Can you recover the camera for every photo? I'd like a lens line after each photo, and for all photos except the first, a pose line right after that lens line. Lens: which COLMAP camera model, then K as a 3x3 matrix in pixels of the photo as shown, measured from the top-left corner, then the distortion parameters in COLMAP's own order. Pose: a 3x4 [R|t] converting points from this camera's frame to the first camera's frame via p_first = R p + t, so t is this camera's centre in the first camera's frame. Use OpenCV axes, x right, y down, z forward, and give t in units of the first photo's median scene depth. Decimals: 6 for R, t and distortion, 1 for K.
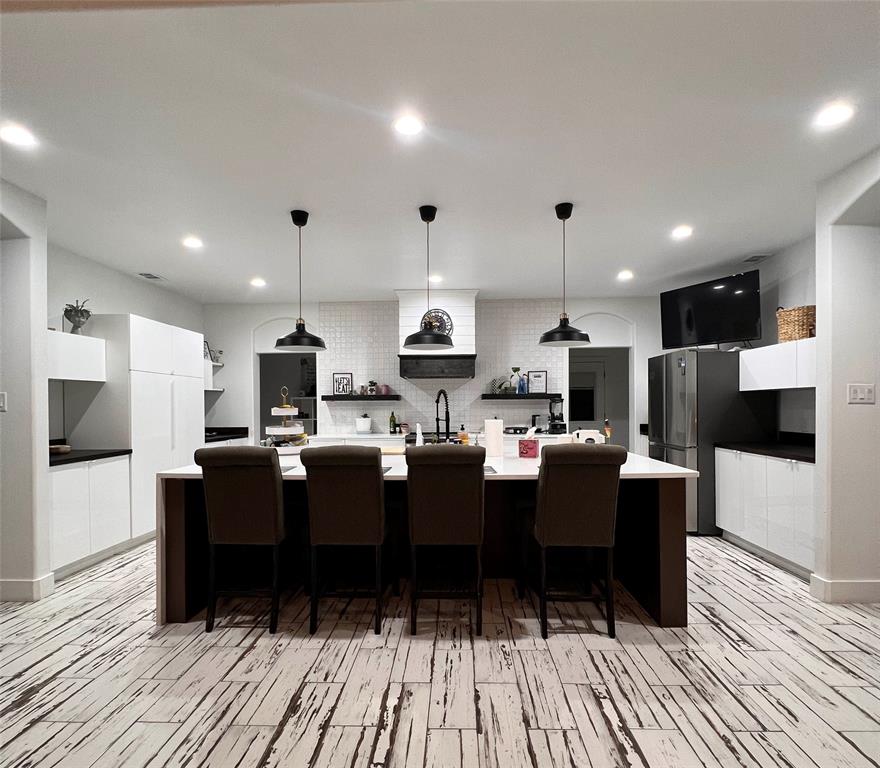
lens RADIAL K [[467.2, 0, 445.3], [0, 467.2, 406.9], [0, 0, 1]] dist [-0.002043, 0.000669]
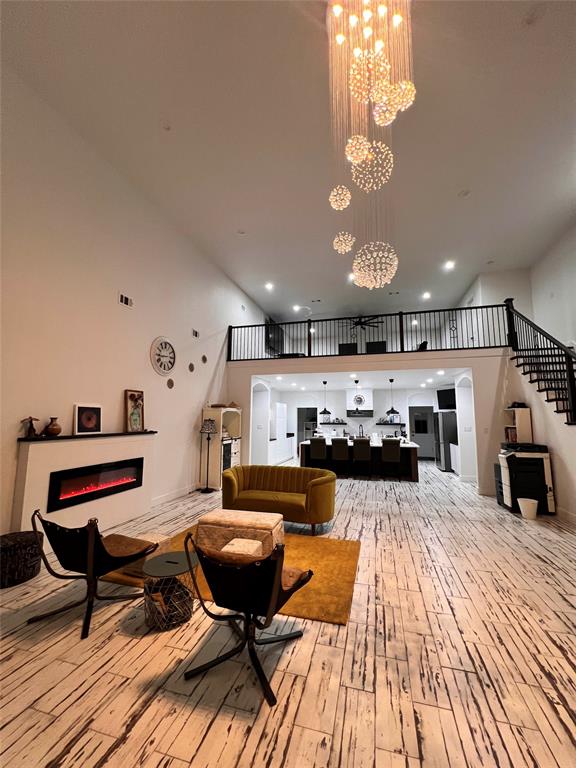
lens RADIAL K [[305.9, 0, 290.5], [0, 305.9, 380.7], [0, 0, 1]] dist [-0.002088, 0.001402]
pose [[0.970616, -0.018963, -0.239886, 0.037250], [-0.012069, 0.991799, -0.127234, -0.061673], [0.240331, 0.126391, 0.962427, -1.427224]]
